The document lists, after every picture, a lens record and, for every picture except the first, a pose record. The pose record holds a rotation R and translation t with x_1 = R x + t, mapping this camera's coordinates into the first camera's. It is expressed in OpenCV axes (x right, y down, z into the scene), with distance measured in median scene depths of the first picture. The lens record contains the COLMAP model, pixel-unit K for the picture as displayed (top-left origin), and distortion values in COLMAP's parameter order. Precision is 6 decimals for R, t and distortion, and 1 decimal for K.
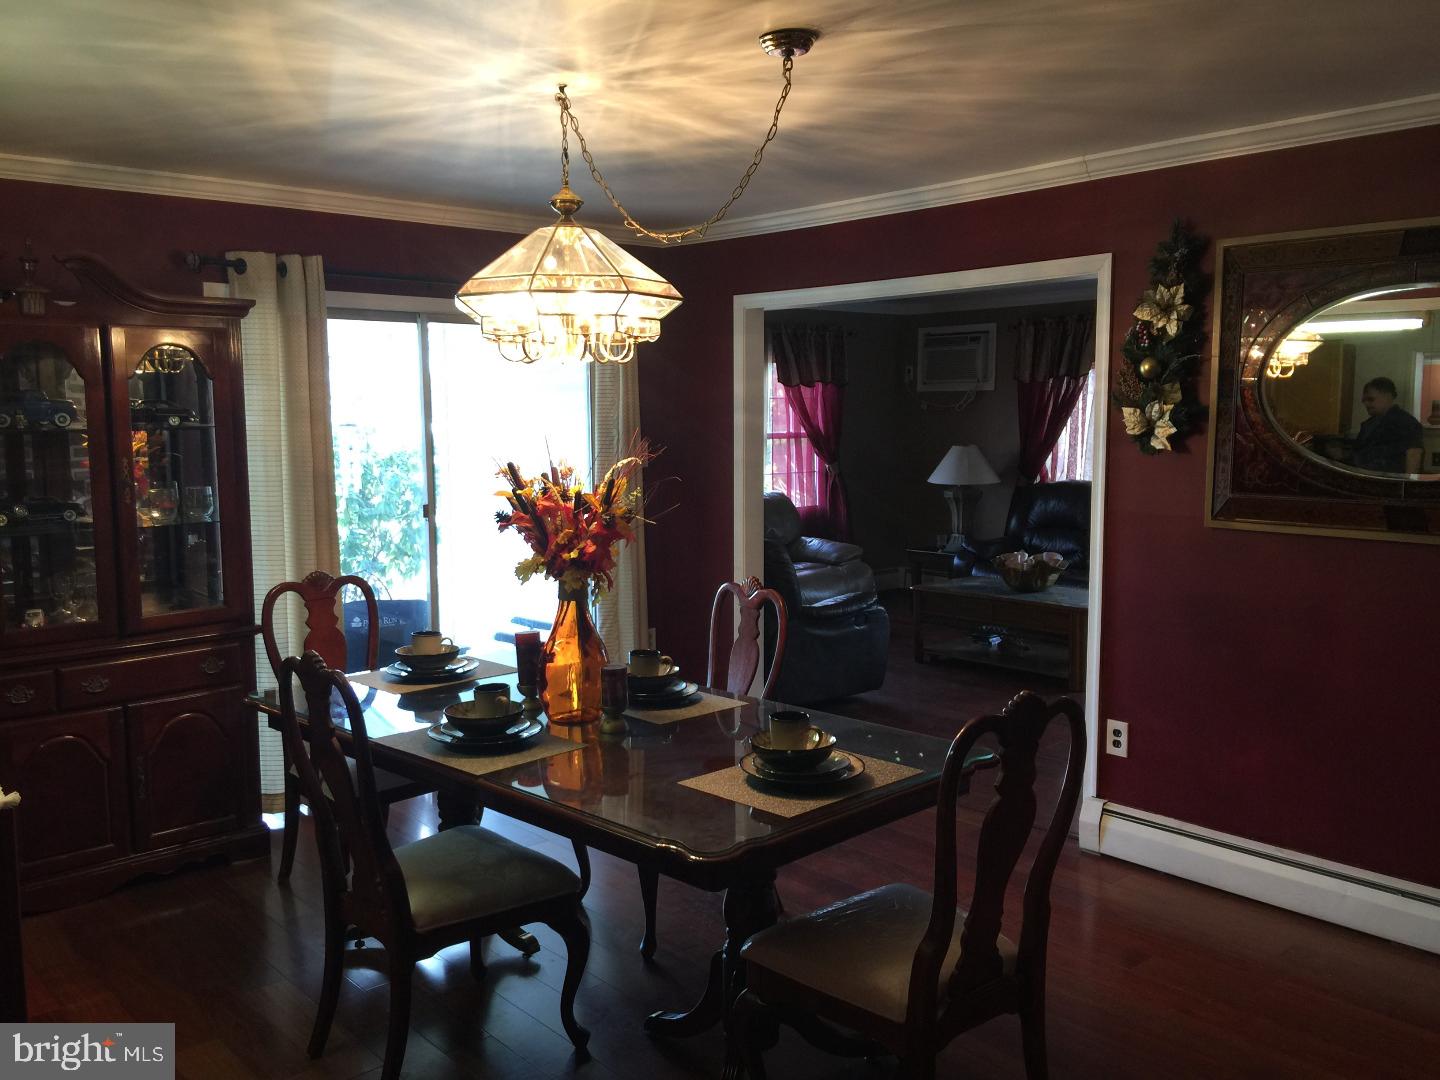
lens RADIAL K [[1219.2, 0, 719.9], [0, 1219.2, 546.0], [0, 0, 1]] dist [0.013529, -0.012130]
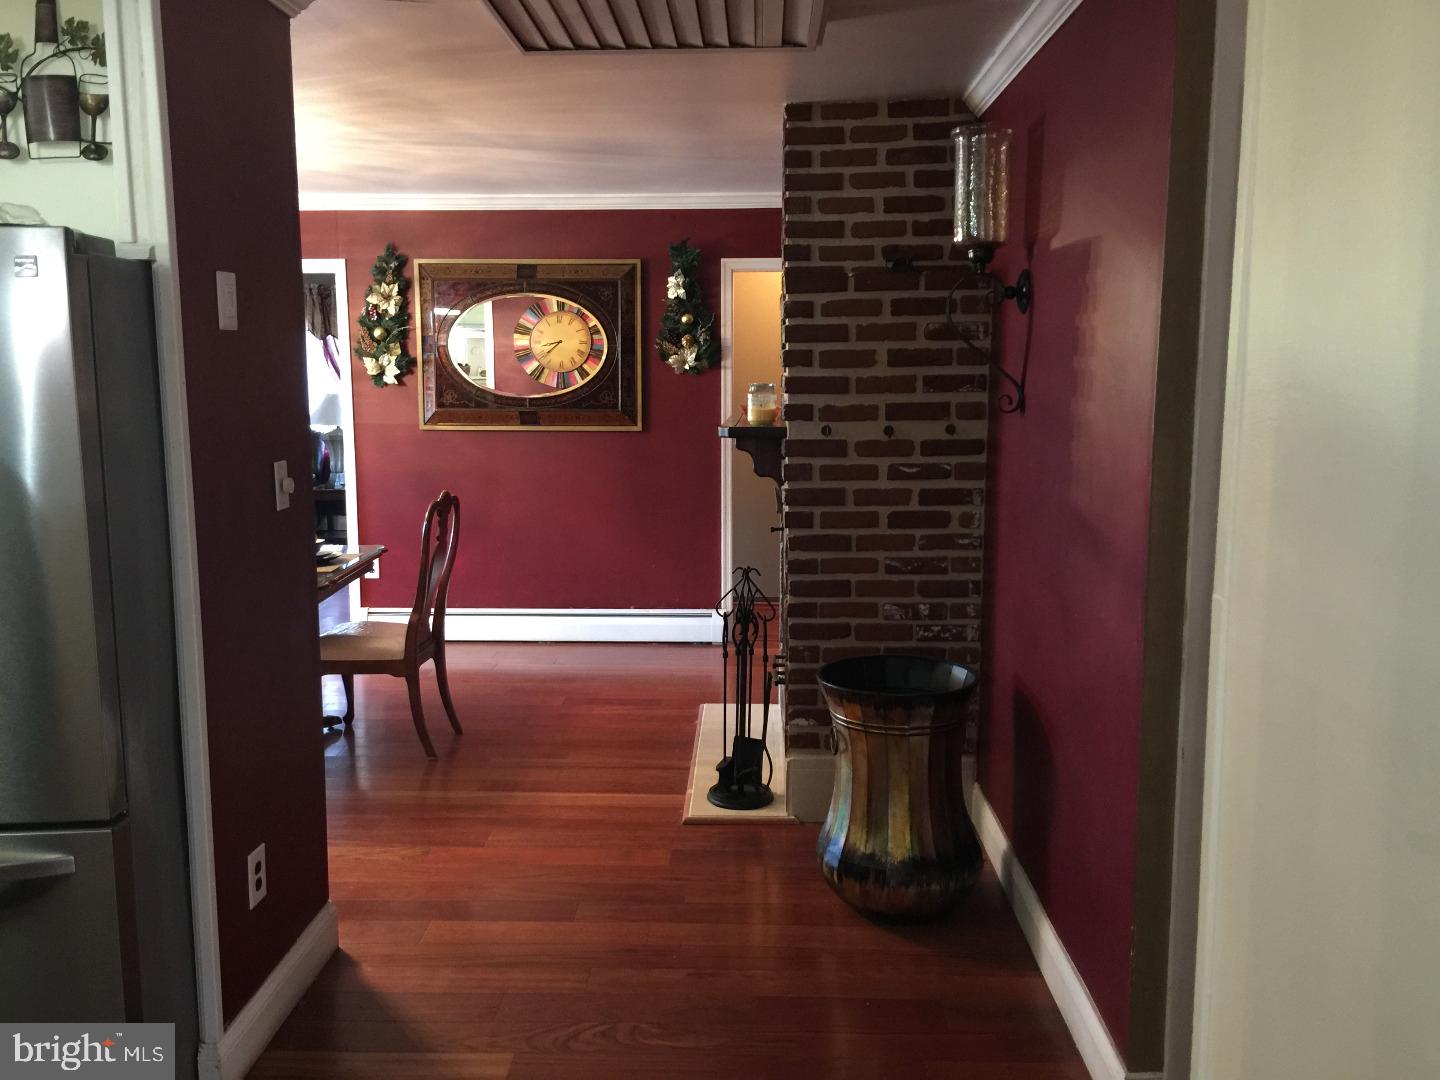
lens RADIAL K [[1219.2, 0, 720.0], [0, 1219.2, 539.4], [0, 0, 1]] dist [0.013529, -0.012130]
pose [[0.712904, -0.091592, 0.695255, -0.487945], [0.068964, 0.995785, 0.060469, 0.061542], [-0.697863, 0.004839, 0.716215, -0.489301]]
